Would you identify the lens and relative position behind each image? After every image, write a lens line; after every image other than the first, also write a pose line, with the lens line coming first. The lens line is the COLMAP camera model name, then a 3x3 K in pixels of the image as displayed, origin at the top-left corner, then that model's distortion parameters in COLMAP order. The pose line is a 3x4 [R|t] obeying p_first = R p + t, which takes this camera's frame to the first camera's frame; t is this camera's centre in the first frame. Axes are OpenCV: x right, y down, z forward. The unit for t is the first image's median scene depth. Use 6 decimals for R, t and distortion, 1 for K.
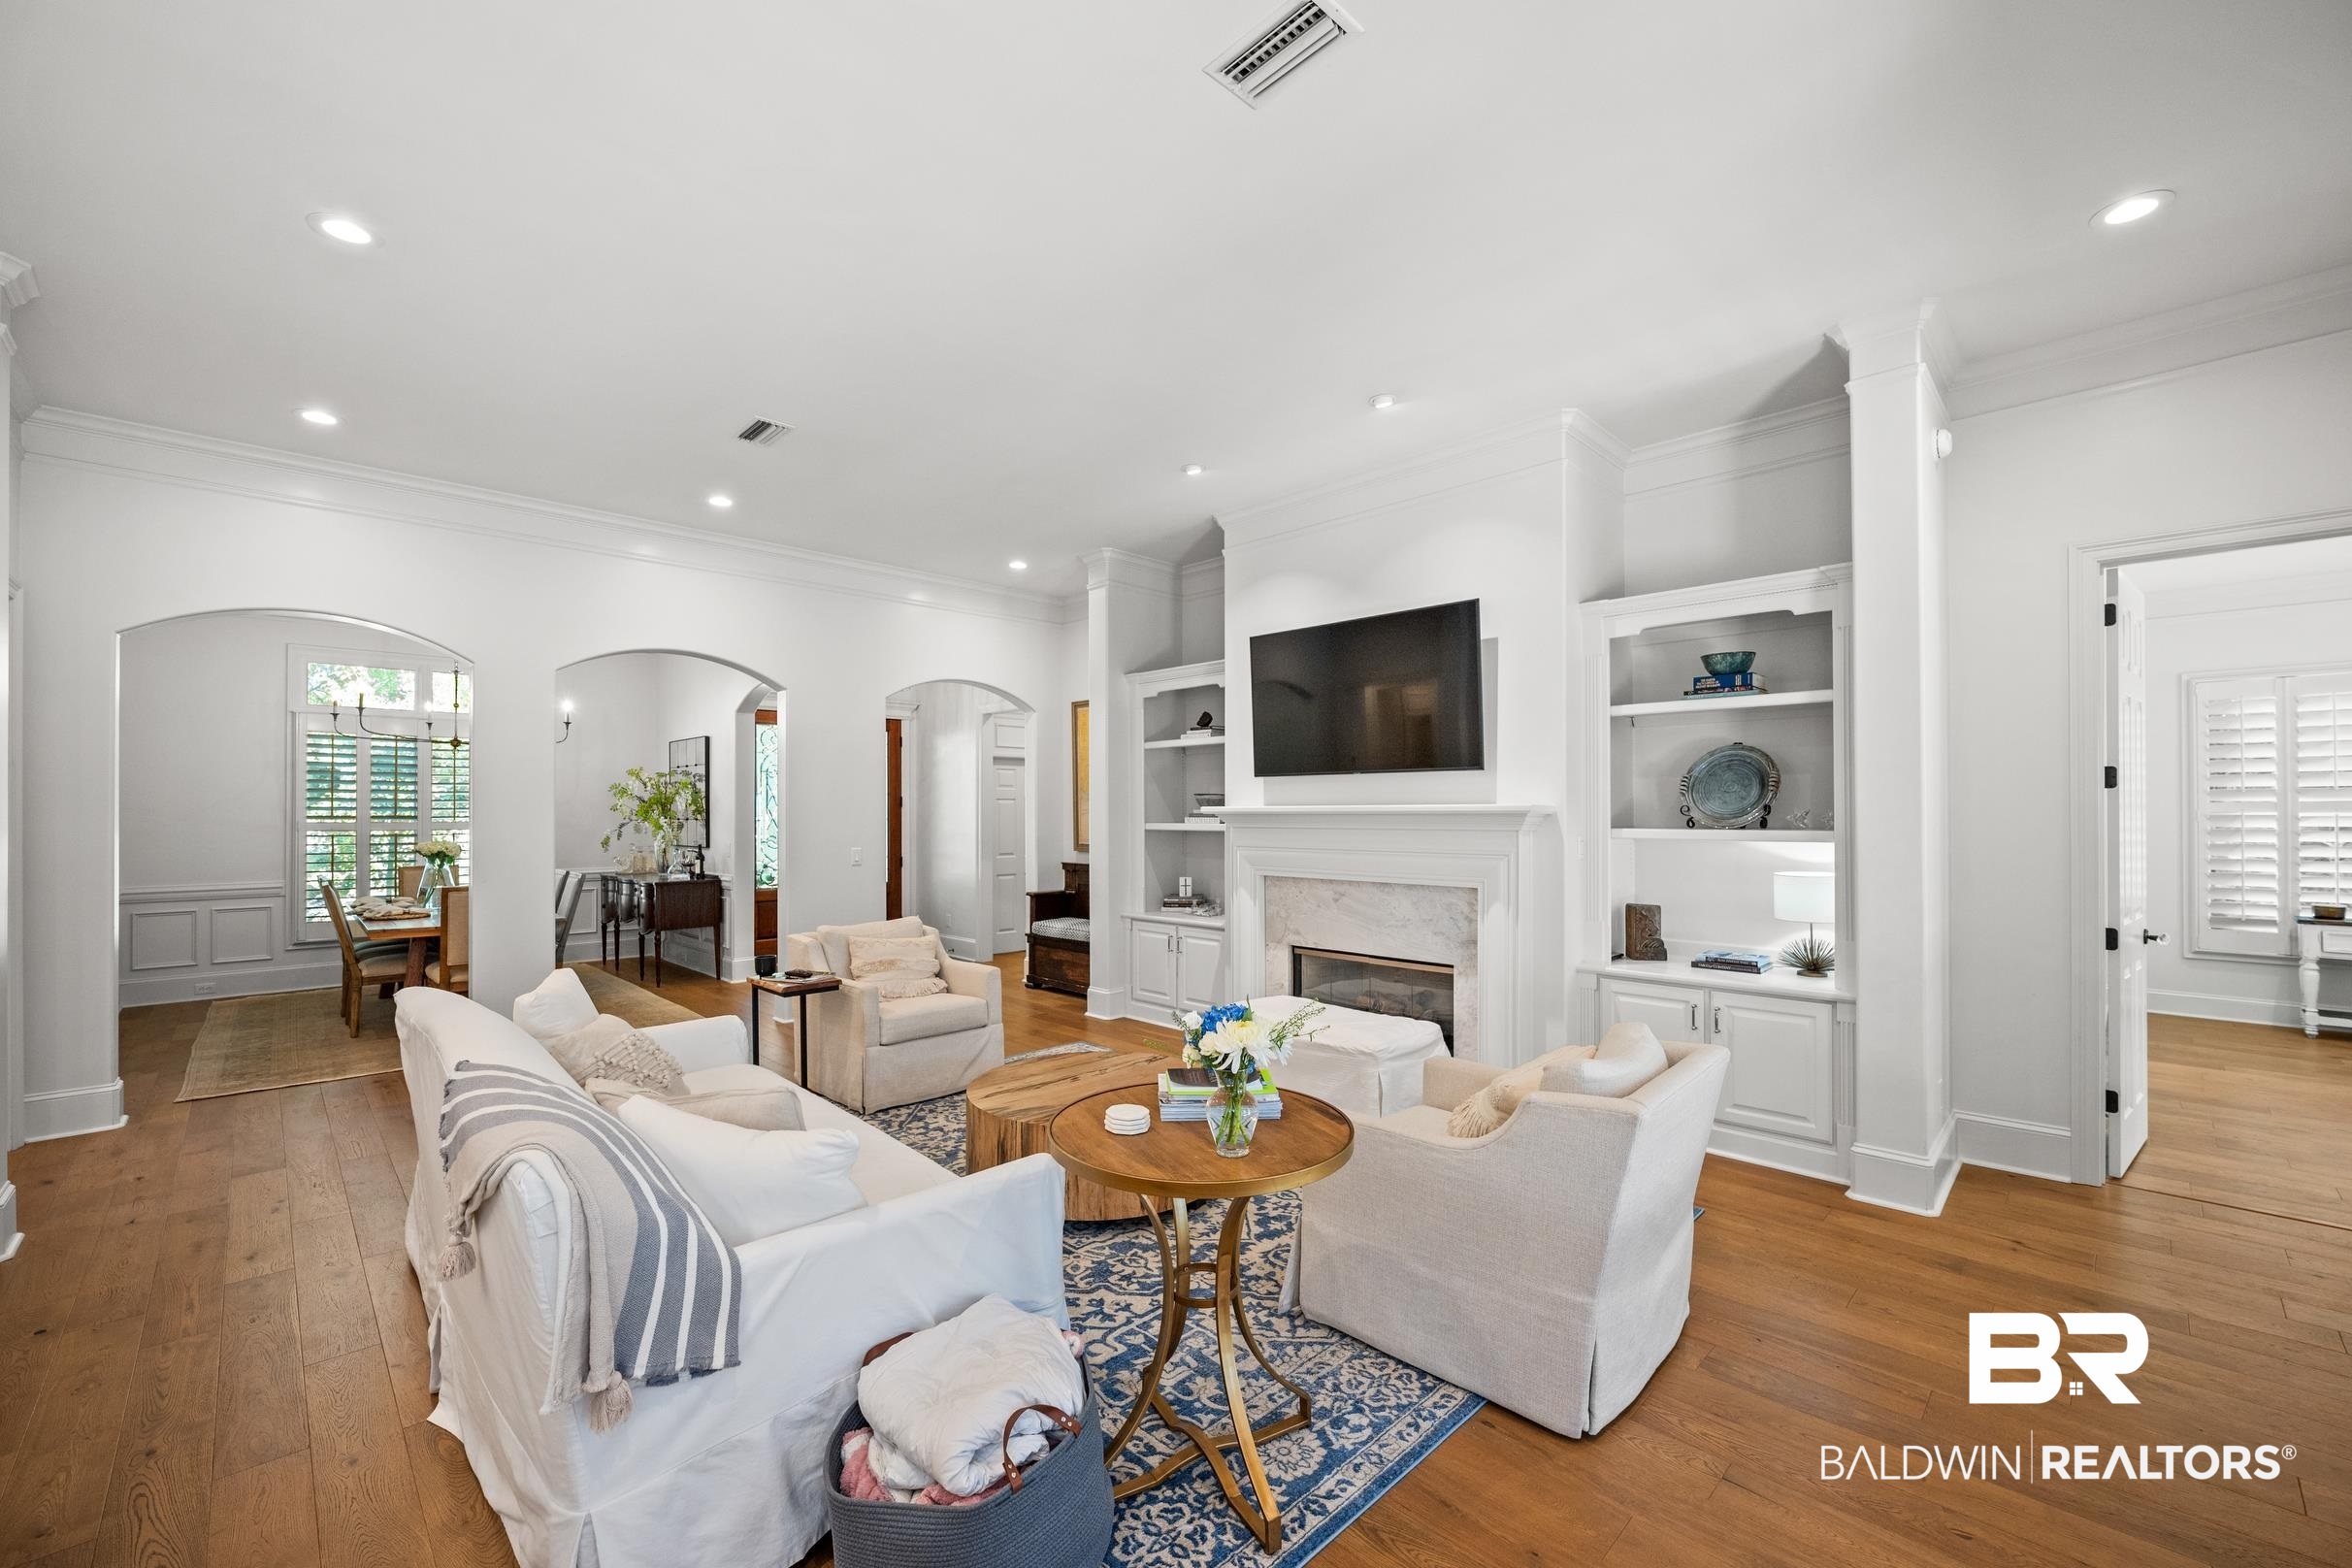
lens RADIAL K [[955.9, 0, 1197.9], [0, 955.9, 817.3], [0, 0, 1]] dist [-0.000772, -0.000071]
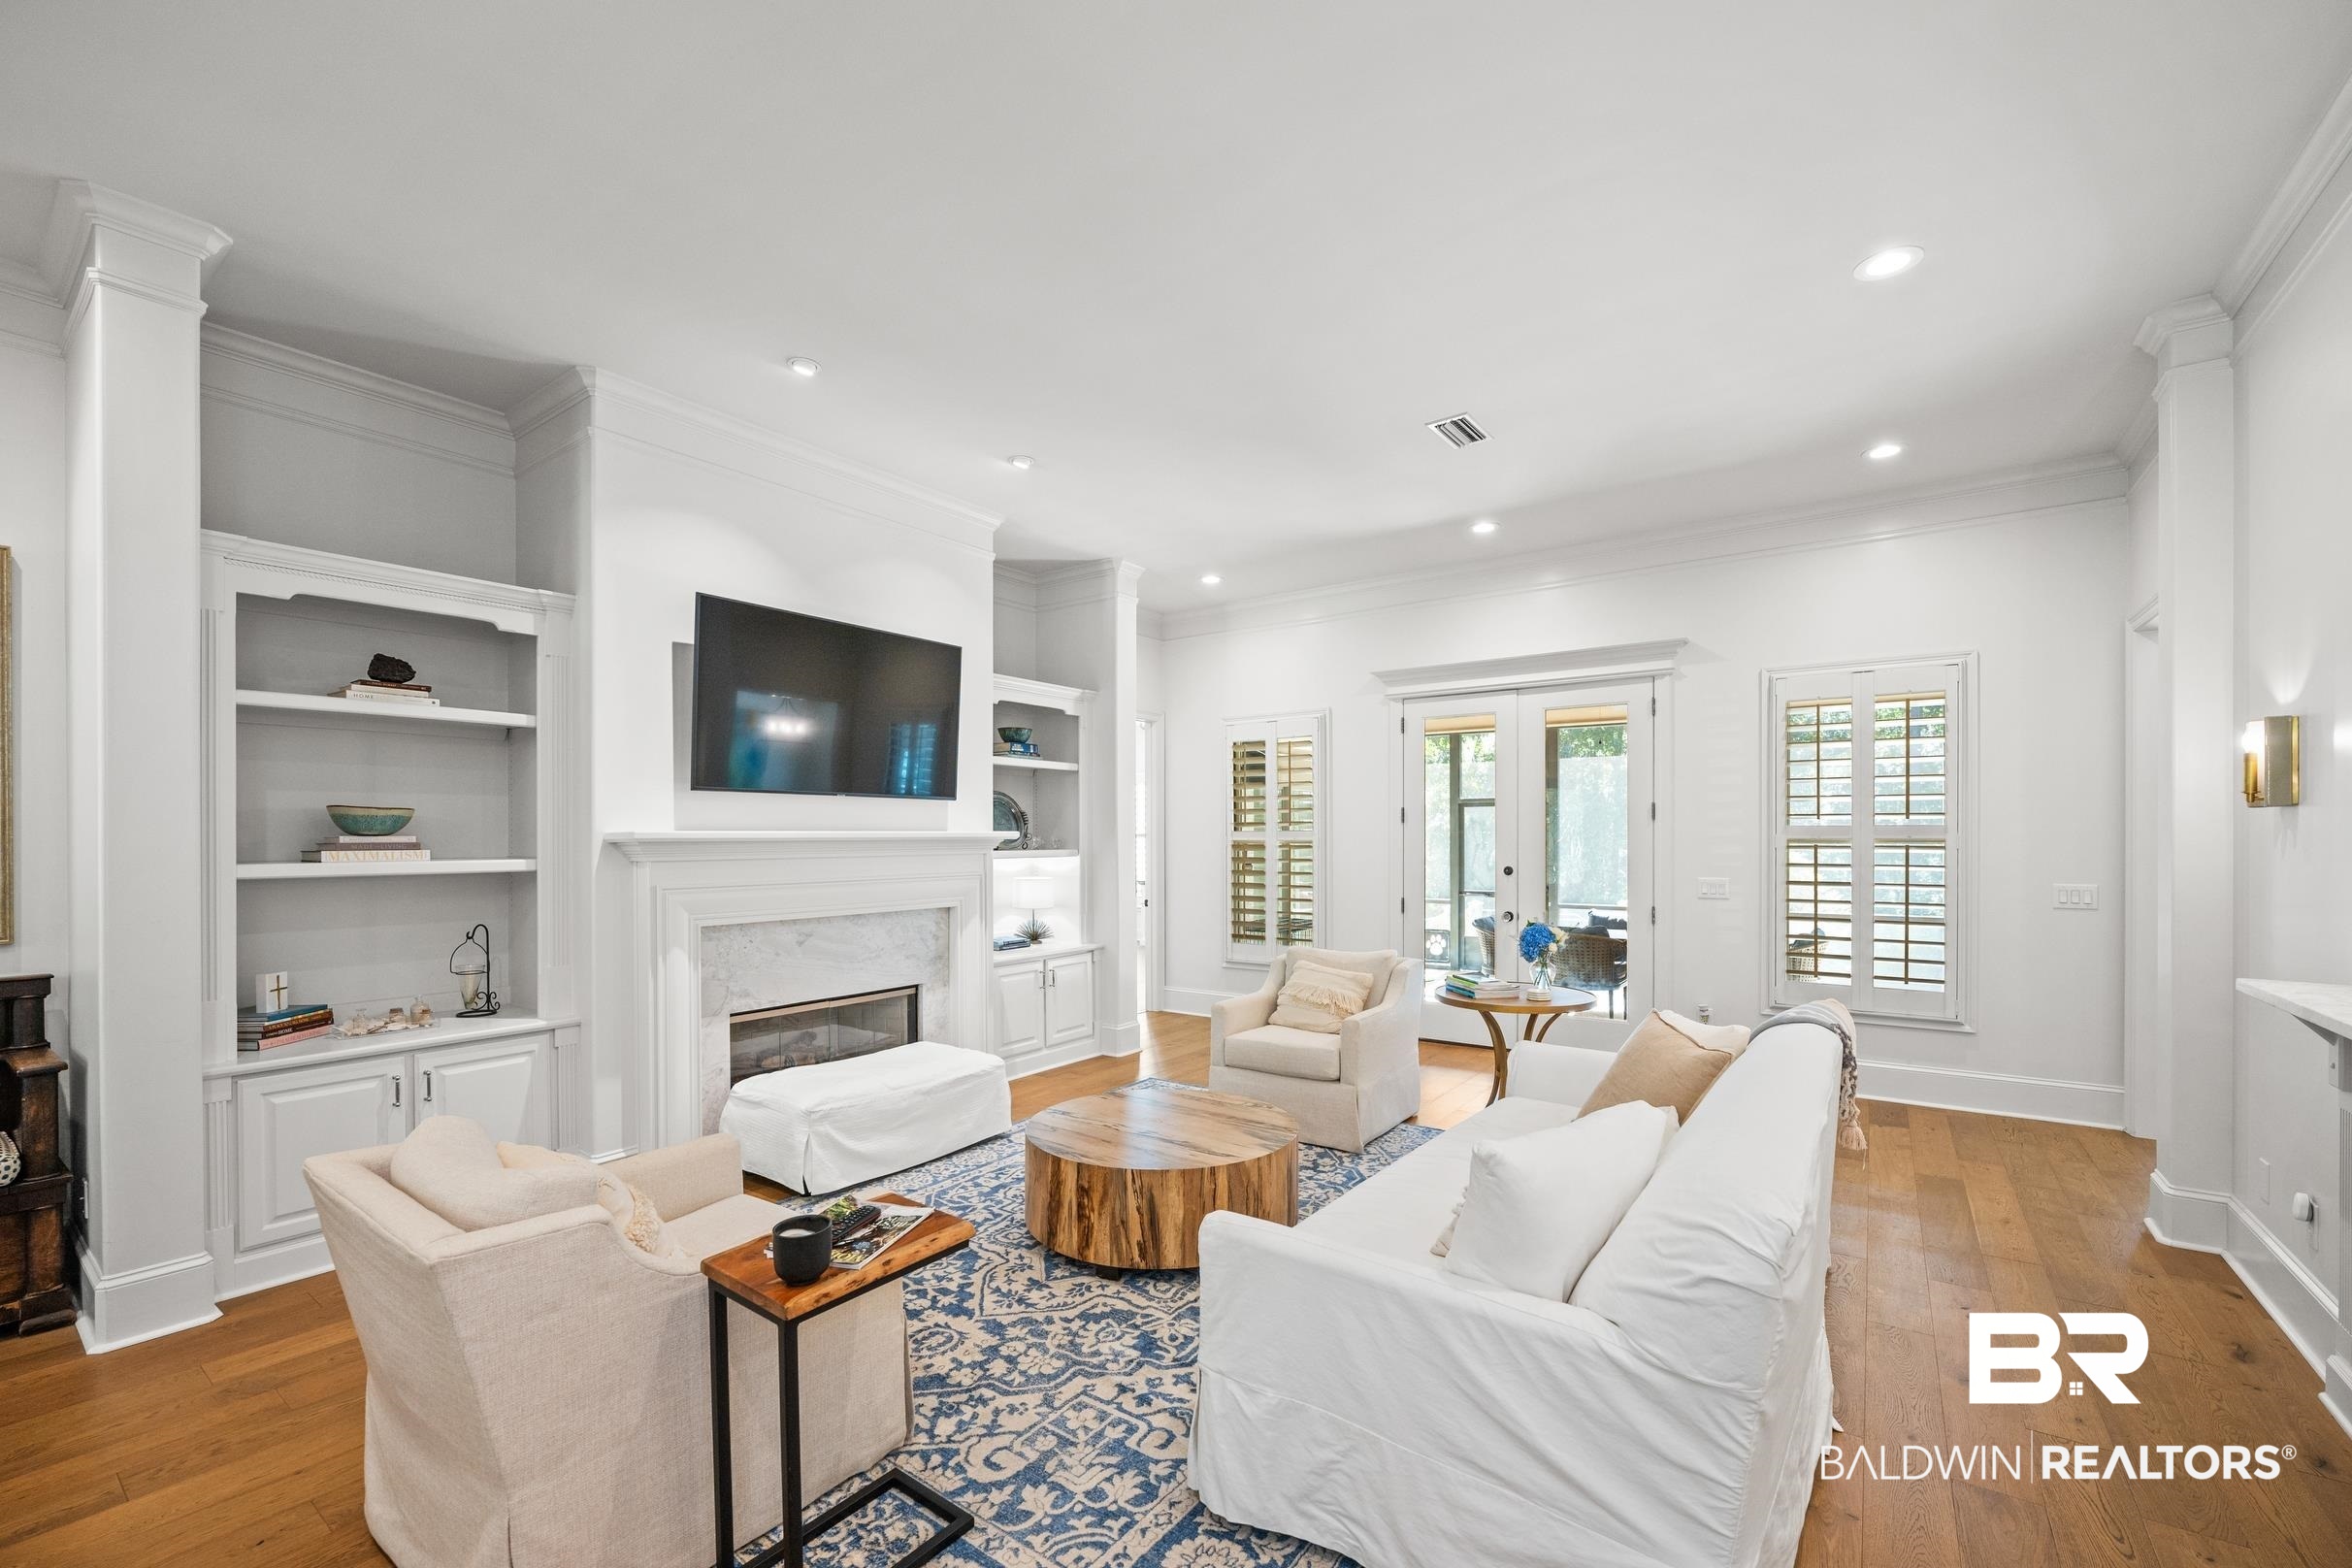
lens RADIAL K [[955.9, 0, 1197.9], [0, 955.9, 817.3], [0, 0, 1]] dist [-0.000772, -0.000071]
pose [[-0.157169, 0.017973, 0.987408, -0.756191], [0.003901, 0.999838, -0.017578, -0.008045], [-0.987564, 0.001090, -0.157214, 0.797918]]
